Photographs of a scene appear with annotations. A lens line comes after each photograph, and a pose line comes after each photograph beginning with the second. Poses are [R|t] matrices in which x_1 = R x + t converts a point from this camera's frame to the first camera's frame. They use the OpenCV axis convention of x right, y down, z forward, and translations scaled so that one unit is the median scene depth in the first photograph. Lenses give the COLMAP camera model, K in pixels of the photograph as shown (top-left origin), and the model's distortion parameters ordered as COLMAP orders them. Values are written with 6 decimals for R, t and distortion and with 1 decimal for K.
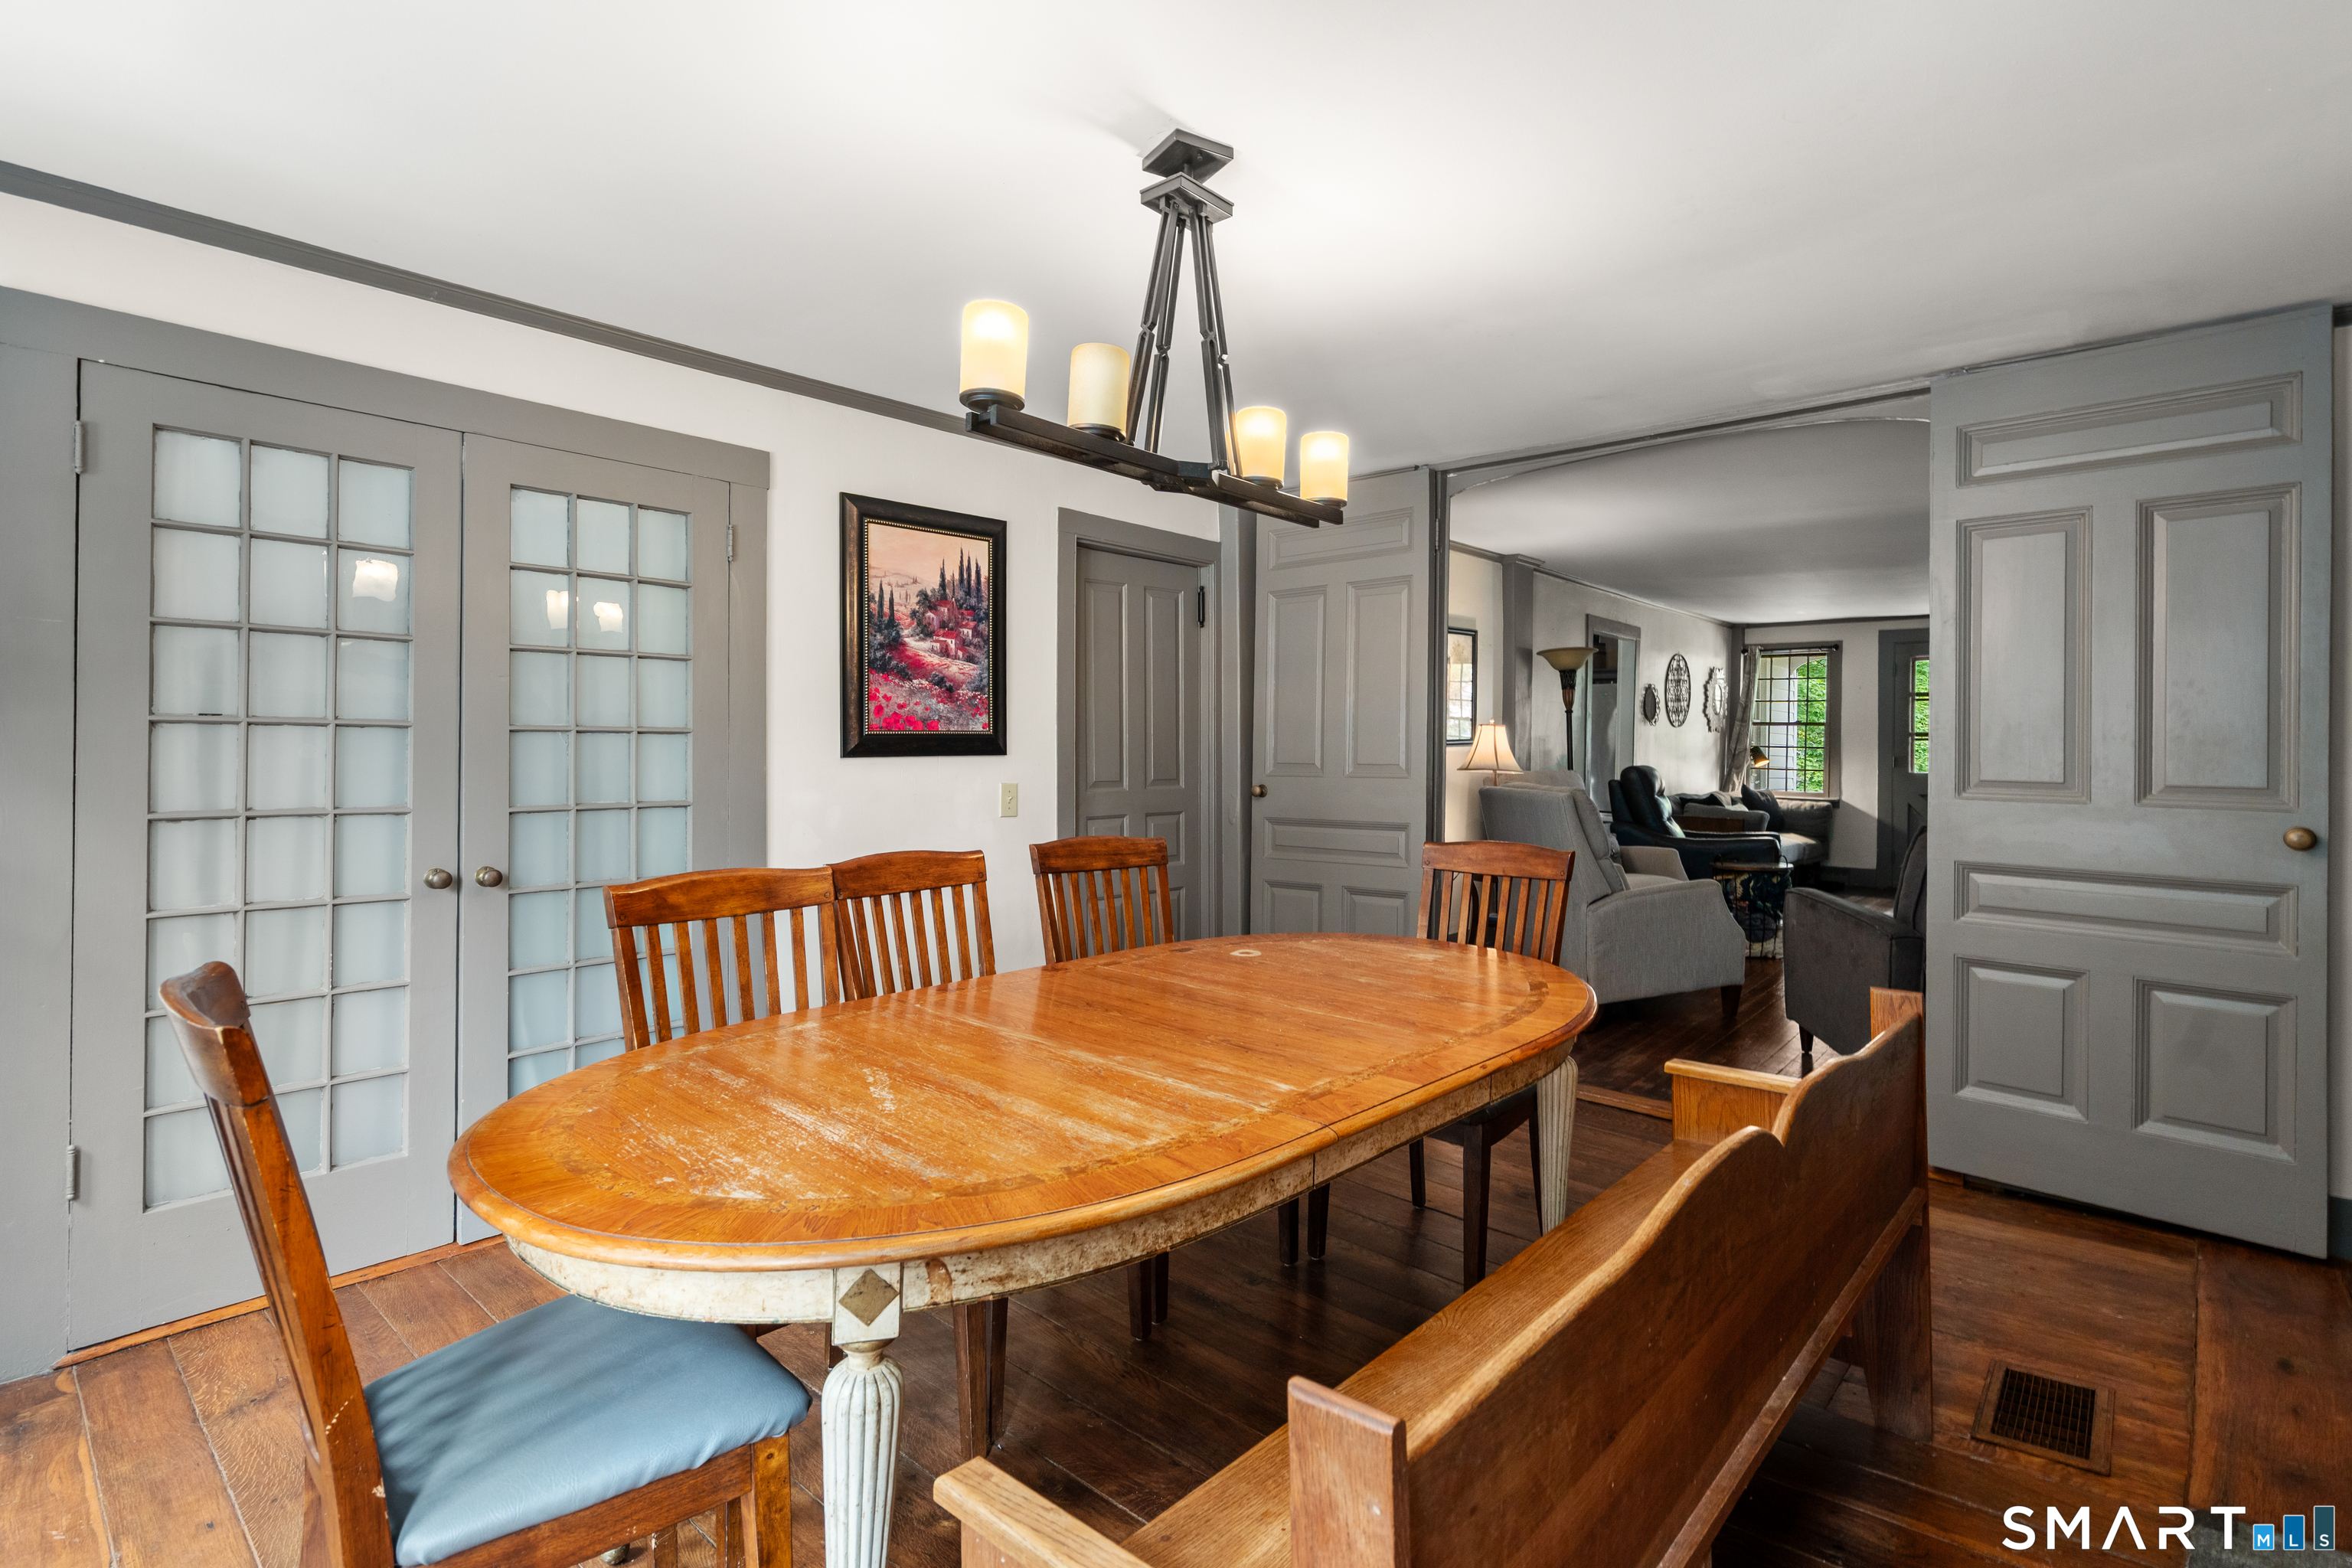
lens RADIAL K [[1114.4, 0, 1178.0], [0, 1114.4, 762.9], [0, 0, 1]] dist [-0.002316, -0.000481]
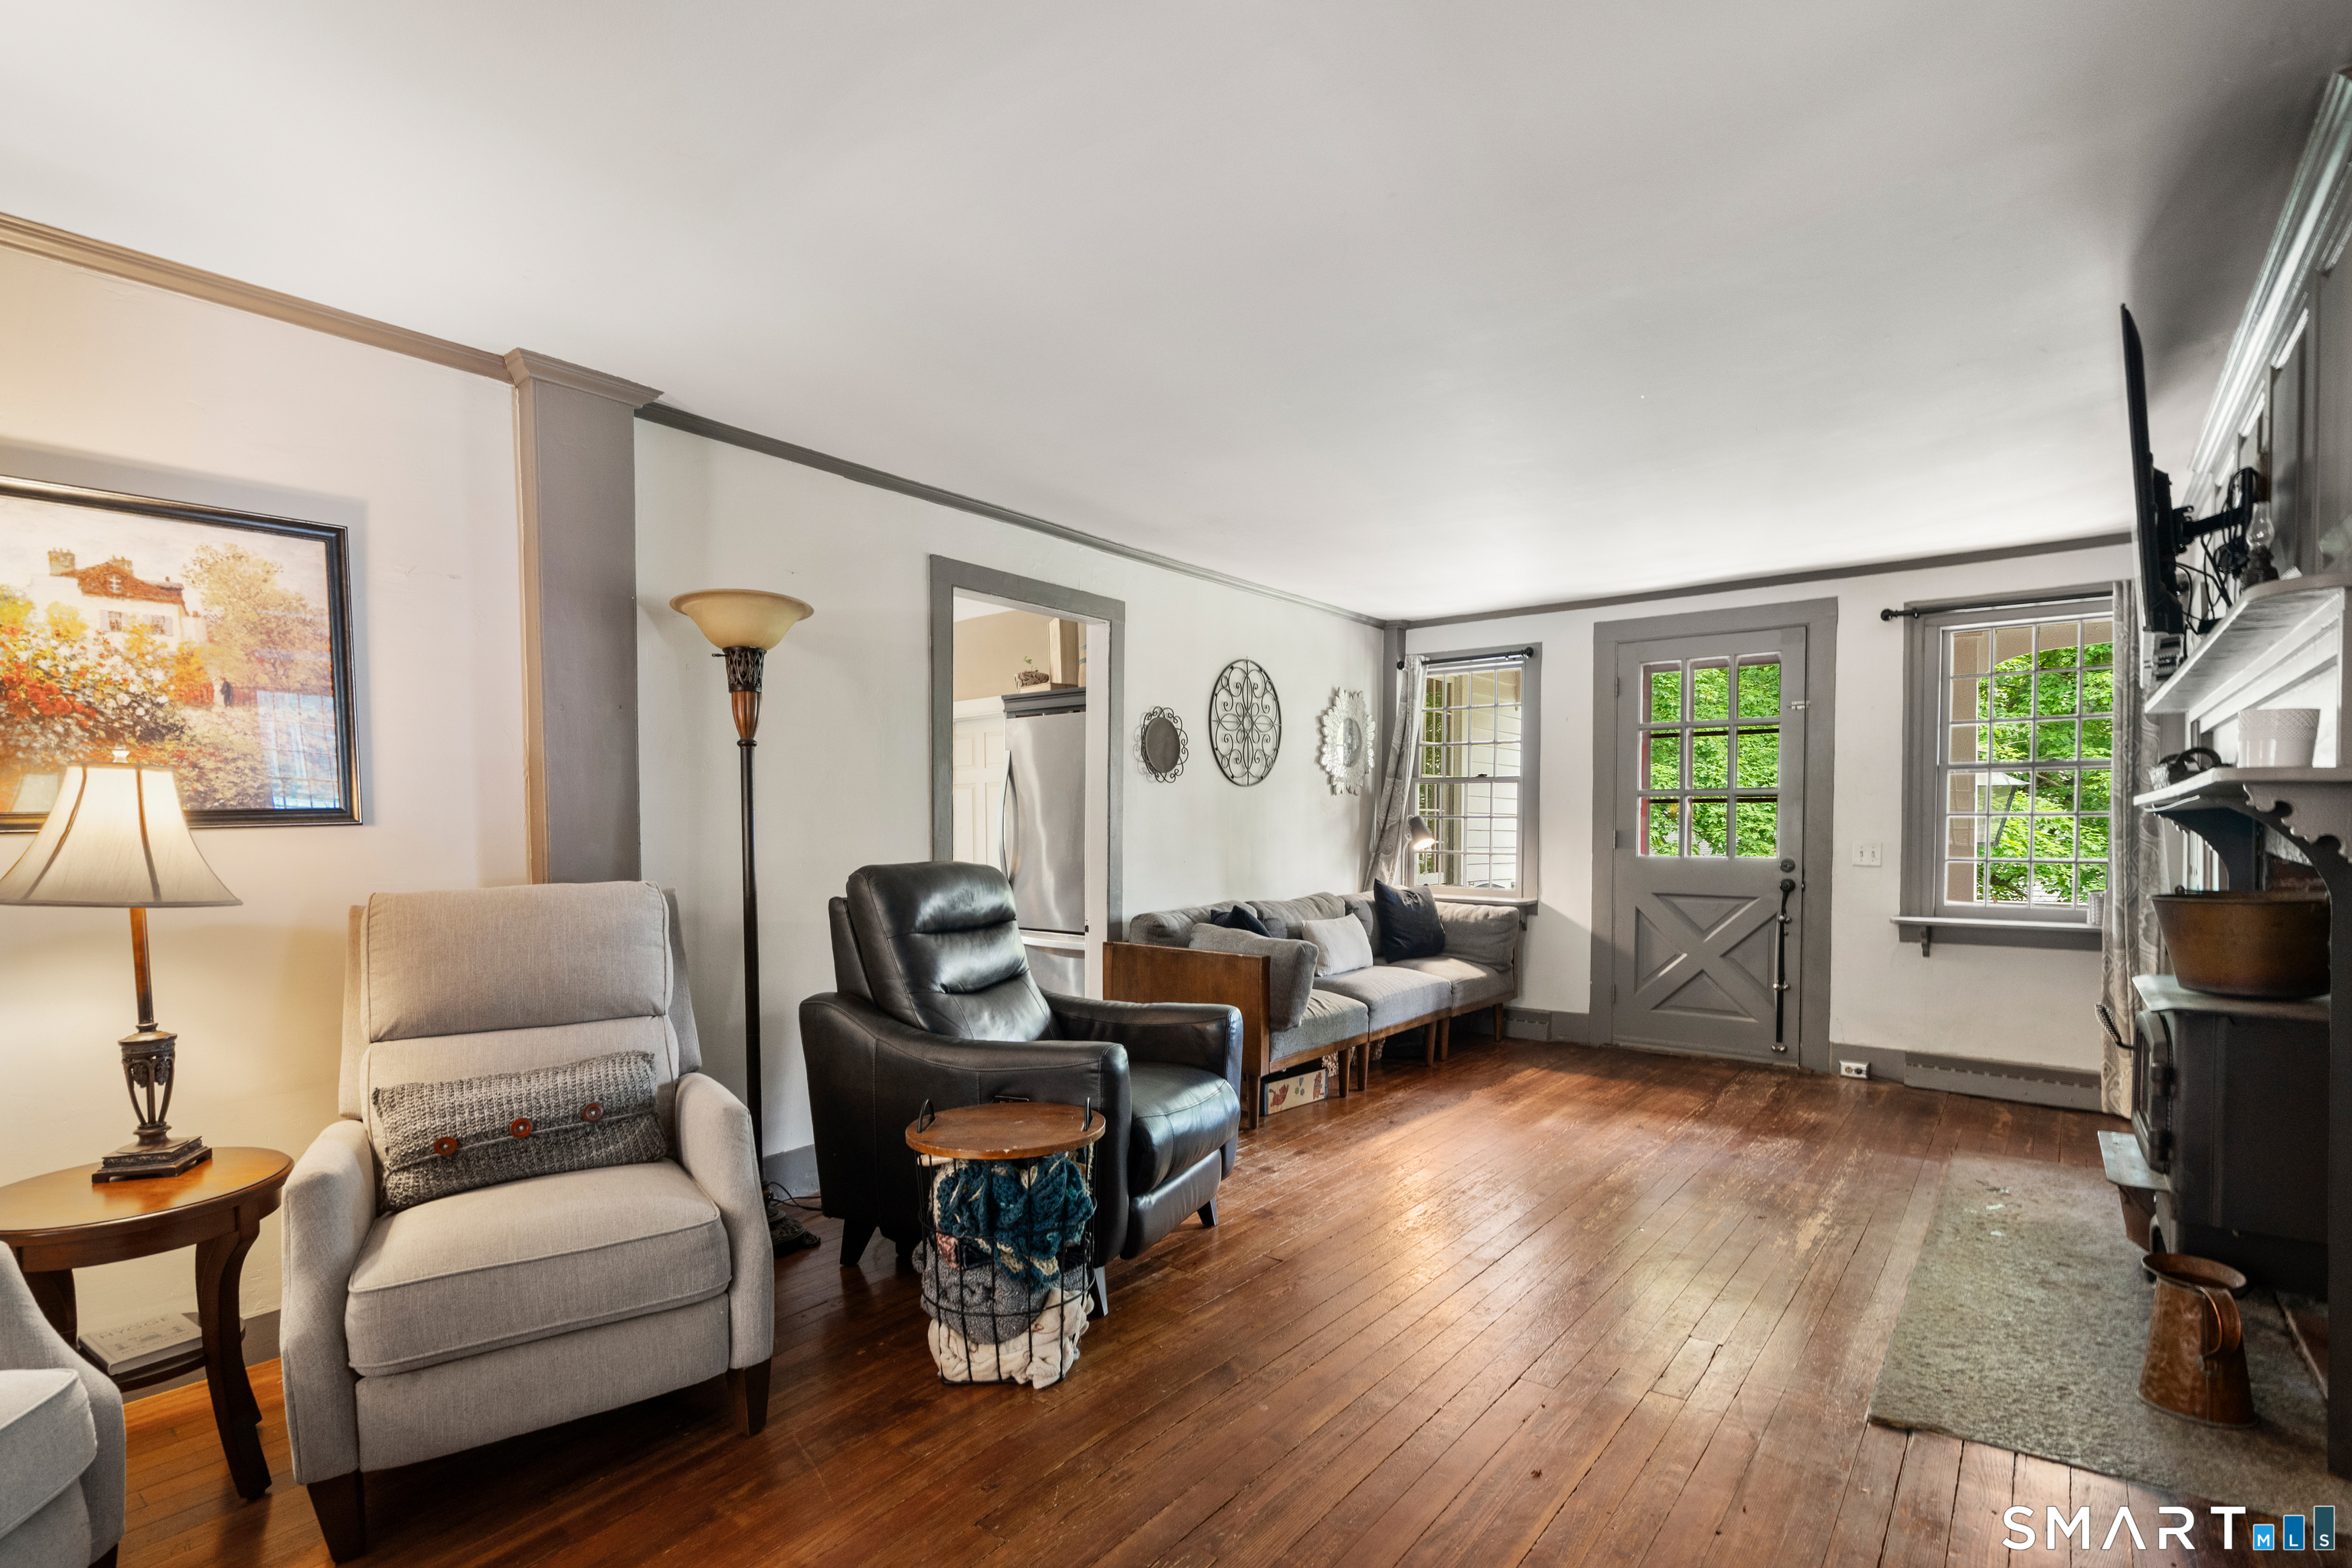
lens RADIAL K [[1114.4, 0, 1175.9], [0, 1114.4, 862.4], [0, 0, 1]] dist [-0.002316, -0.000481]
pose [[0.998176, -0.013521, 0.058833, 0.363854], [0.012213, 0.999671, 0.022541, -0.005193], [-0.059118, -0.021781, 0.998013, 0.402640]]
